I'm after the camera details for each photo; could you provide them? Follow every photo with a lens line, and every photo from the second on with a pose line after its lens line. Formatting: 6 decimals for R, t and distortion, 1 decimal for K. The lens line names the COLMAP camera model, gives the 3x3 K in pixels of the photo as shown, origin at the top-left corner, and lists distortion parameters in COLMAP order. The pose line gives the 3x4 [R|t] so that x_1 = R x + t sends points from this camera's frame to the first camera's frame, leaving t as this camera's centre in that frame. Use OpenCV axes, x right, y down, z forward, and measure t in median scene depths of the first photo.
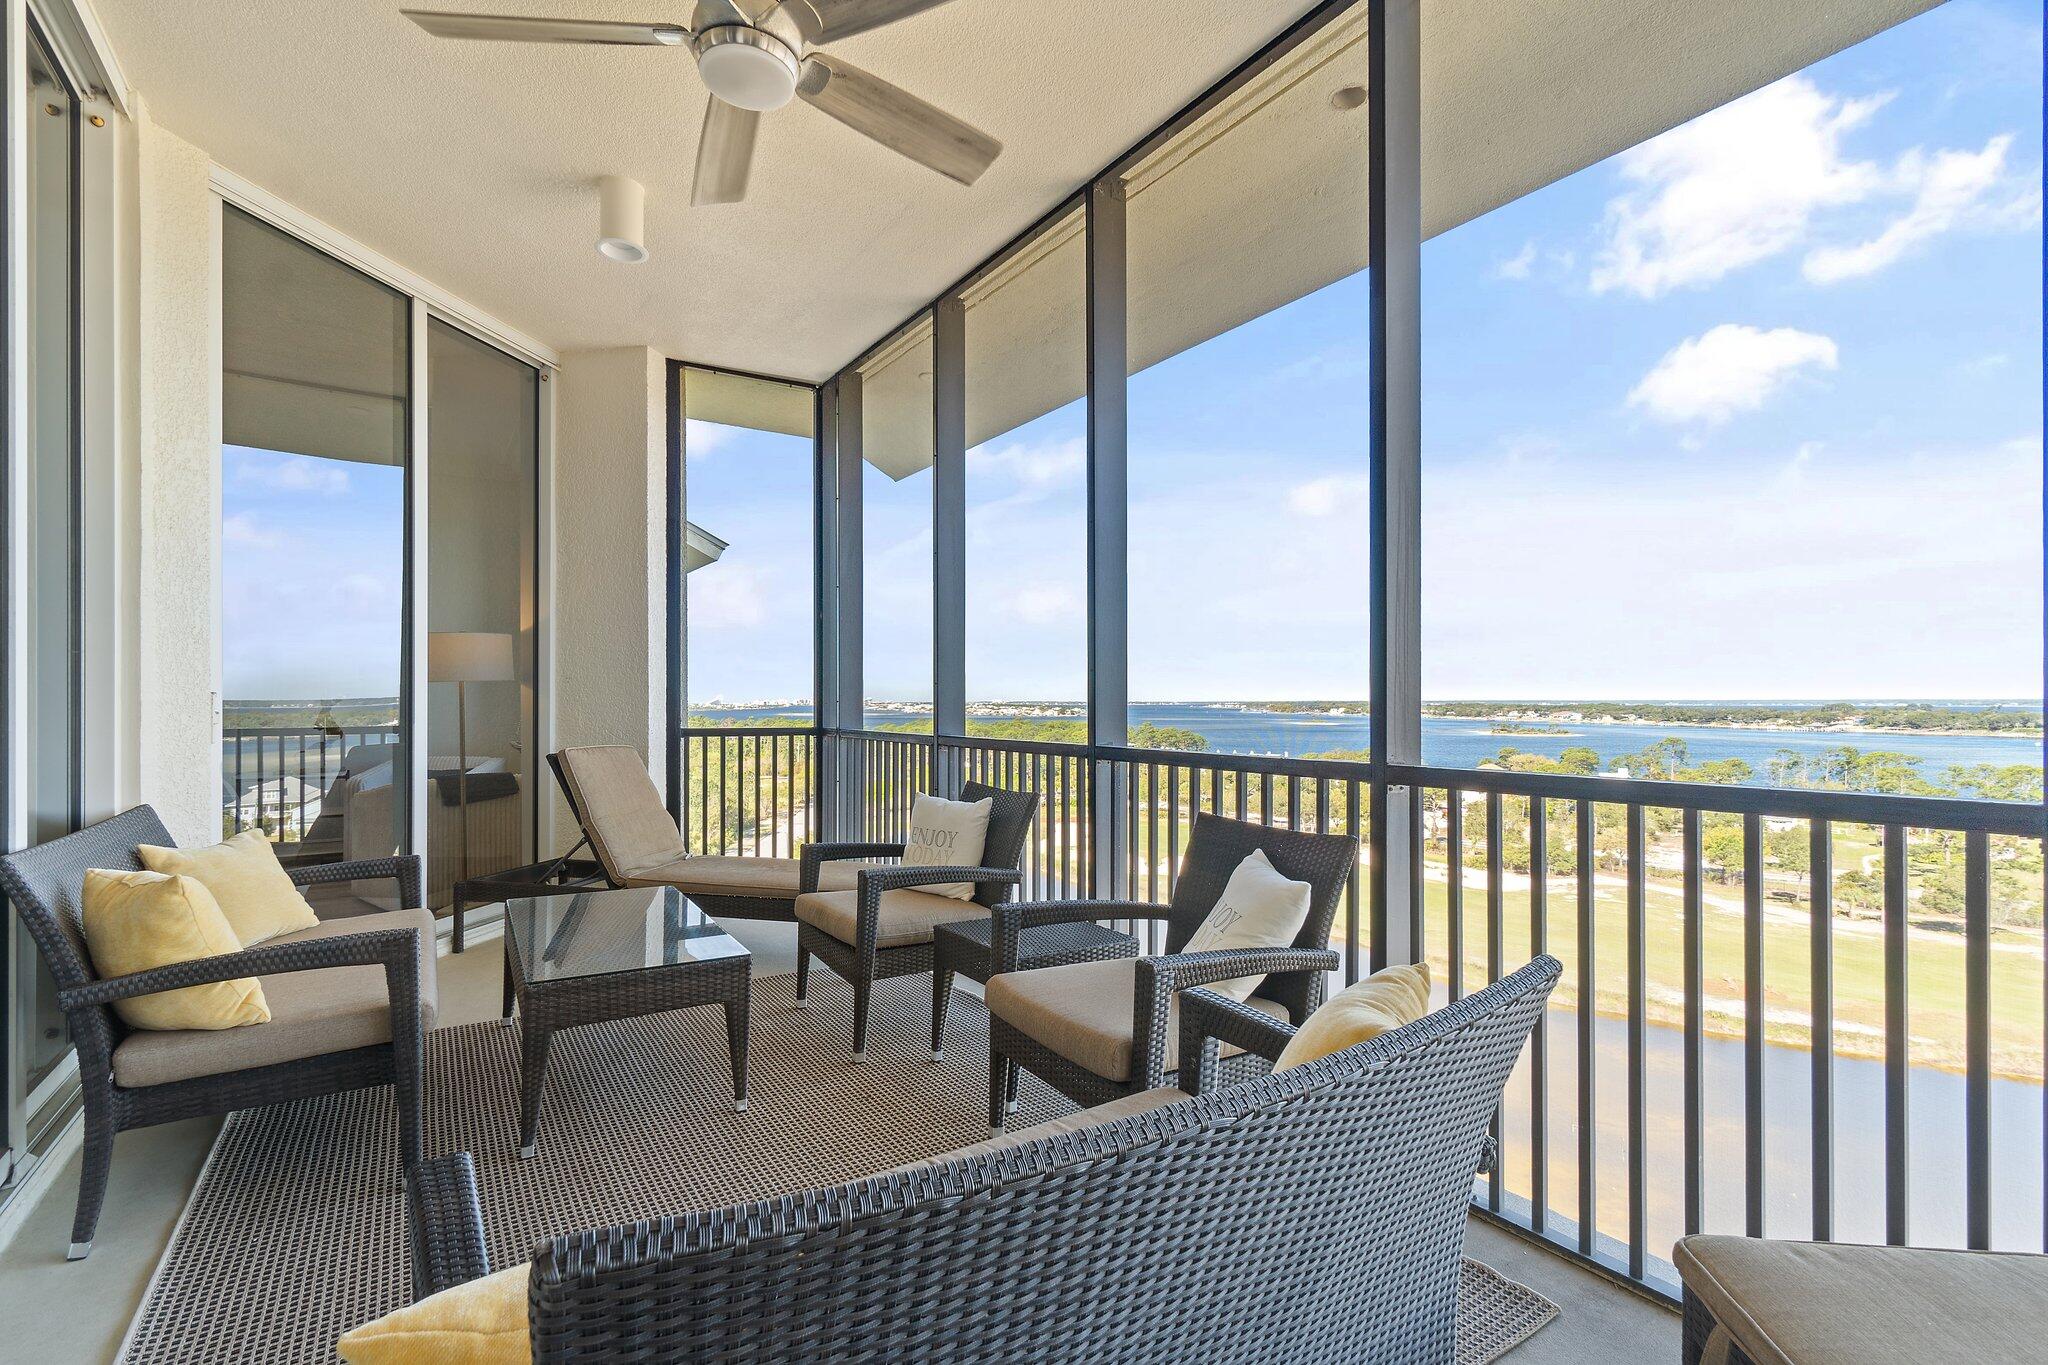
lens RADIAL K [[925.6, 0, 1036.7], [0, 925.6, 698.1], [0, 0, 1]] dist [0.000963, 0.000052]
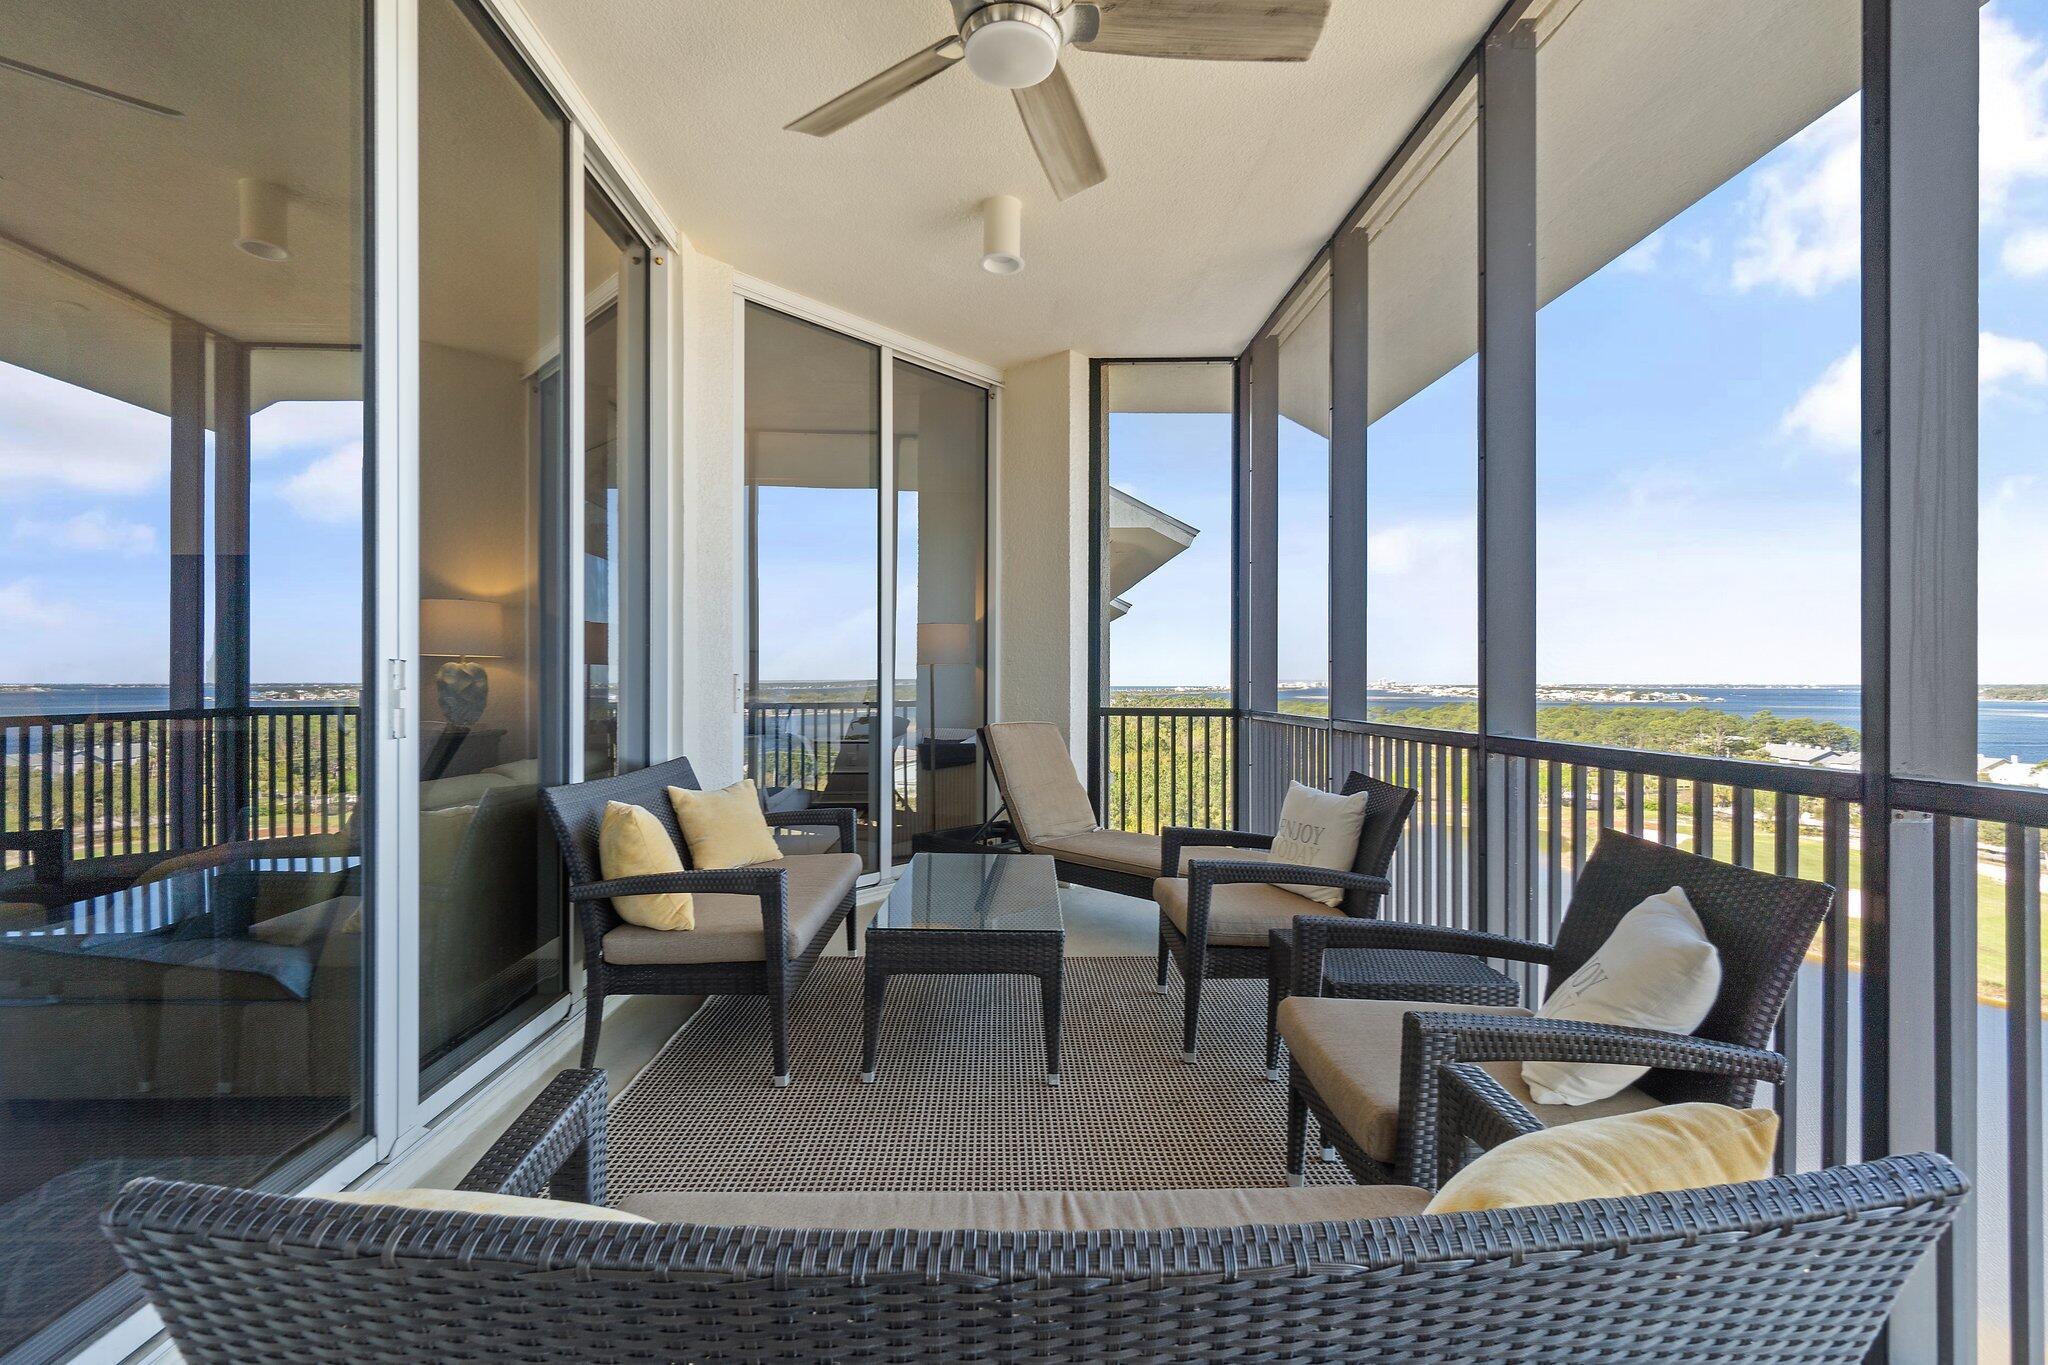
lens RADIAL K [[915.9, 0, 1022.0], [0, 915.9, 685.1], [0, 0, 1]] dist [0.001179, -0.000283]
pose [[0.847571, 0.001894, -0.530678, 0.141771], [0.000590, 0.999990, 0.004511, 0.003489], [0.530681, -0.004136, 0.847561, 0.104942]]
